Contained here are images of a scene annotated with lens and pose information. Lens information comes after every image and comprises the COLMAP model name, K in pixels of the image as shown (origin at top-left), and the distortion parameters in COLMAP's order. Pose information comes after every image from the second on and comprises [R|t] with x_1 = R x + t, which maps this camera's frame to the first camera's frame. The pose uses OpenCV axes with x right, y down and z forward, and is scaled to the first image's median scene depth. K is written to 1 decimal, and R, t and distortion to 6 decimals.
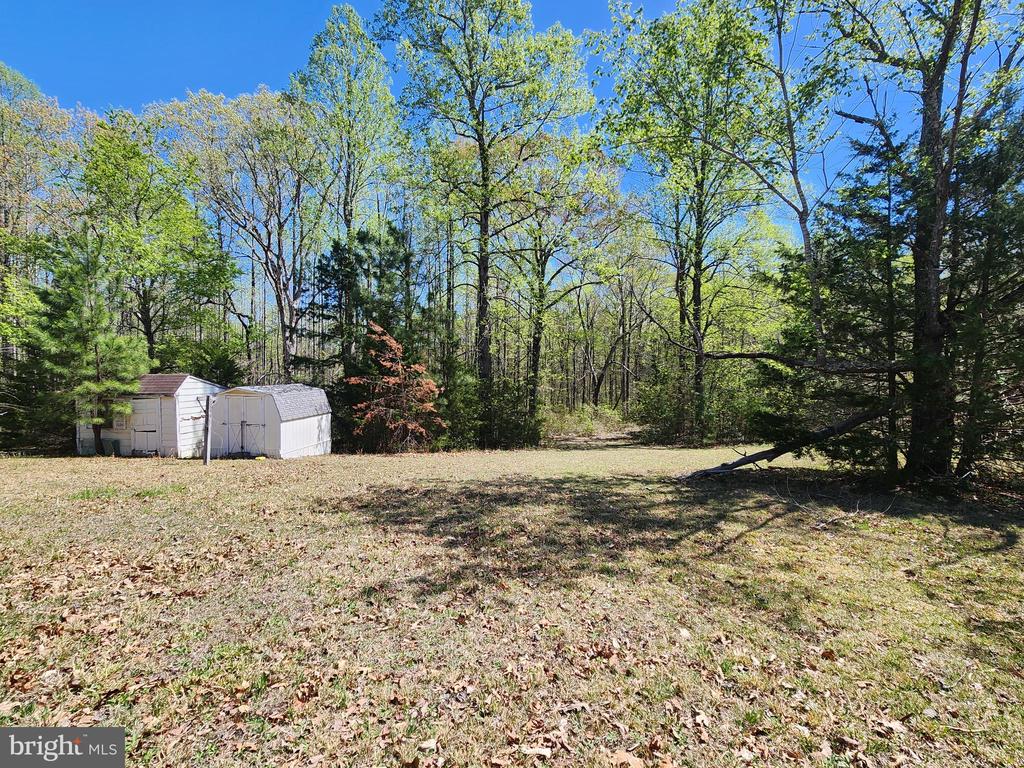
lens RADIAL K [[456.8, 0, 514.9], [0, 456.8, 386.4], [0, 0, 1]] dist [-0.004031, -0.000221]
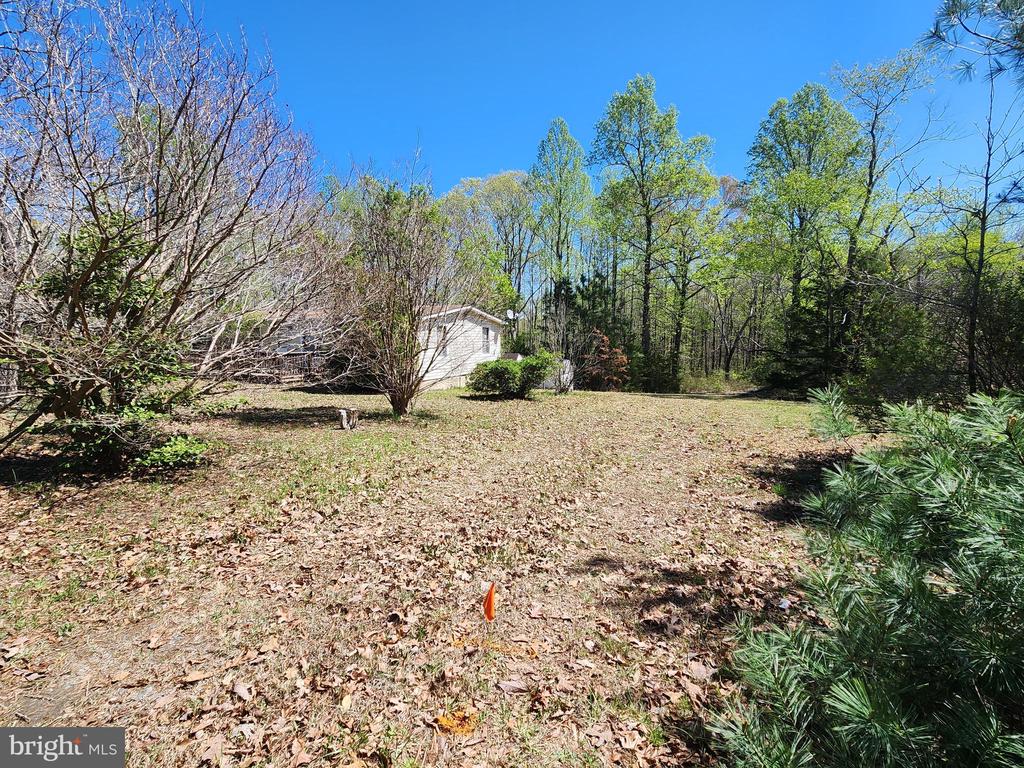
lens RADIAL K [[456.8, 0, 514.9], [0, 456.8, 386.4], [0, 0, 1]] dist [-0.004031, -0.000221]
pose [[0.954755, 0.023327, -0.296476, -0.014662], [0.000359, 0.996828, 0.079588, -0.018376], [0.297392, -0.076094, 0.951718, -0.476828]]
